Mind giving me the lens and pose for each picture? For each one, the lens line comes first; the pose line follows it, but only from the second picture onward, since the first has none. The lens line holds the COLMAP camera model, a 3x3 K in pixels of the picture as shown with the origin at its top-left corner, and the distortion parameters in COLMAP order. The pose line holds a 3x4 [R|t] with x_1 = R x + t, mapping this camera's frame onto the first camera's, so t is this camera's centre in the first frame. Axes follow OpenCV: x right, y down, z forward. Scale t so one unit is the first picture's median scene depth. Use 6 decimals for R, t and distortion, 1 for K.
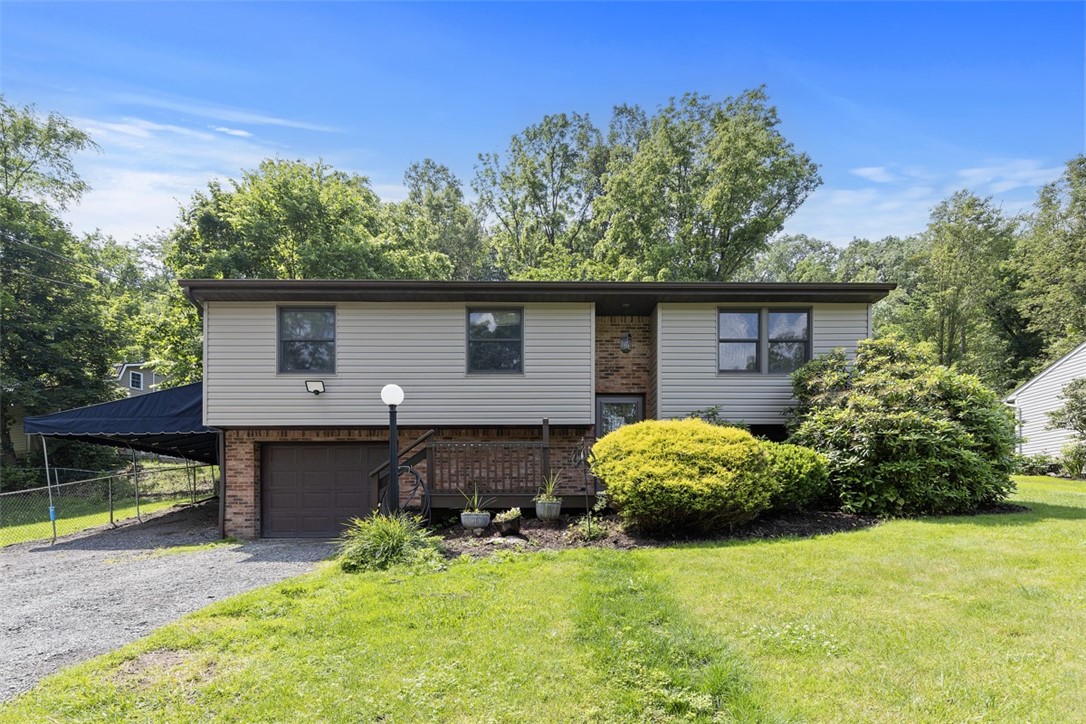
lens RADIAL K [[488.7, 0, 545.5], [0, 488.7, 360.7], [0, 0, 1]] dist [0.004268, -0.000340]
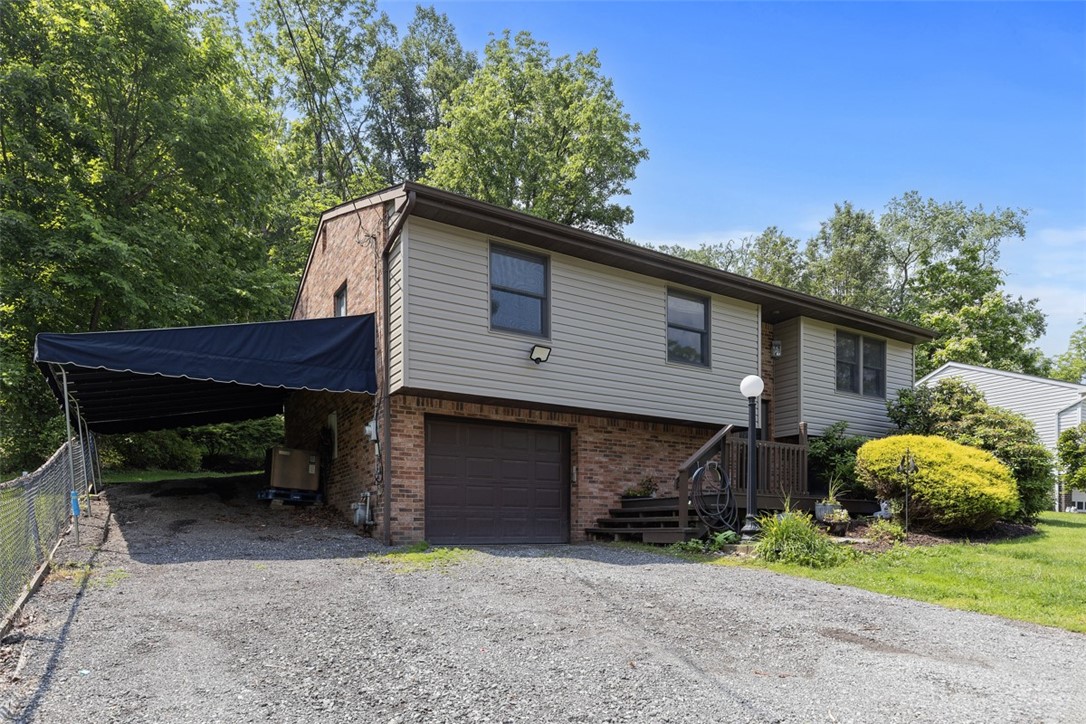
lens RADIAL K [[626.1, 0, 542.9], [0, 626.1, 320.3], [0, 0, 1]] dist [0.000874, -0.000327]
pose [[0.871486, 0.163915, 0.462216, -0.903551], [-0.154777, 0.986250, -0.057926, 0.054731], [-0.465355, -0.021059, 0.884873, 0.085371]]
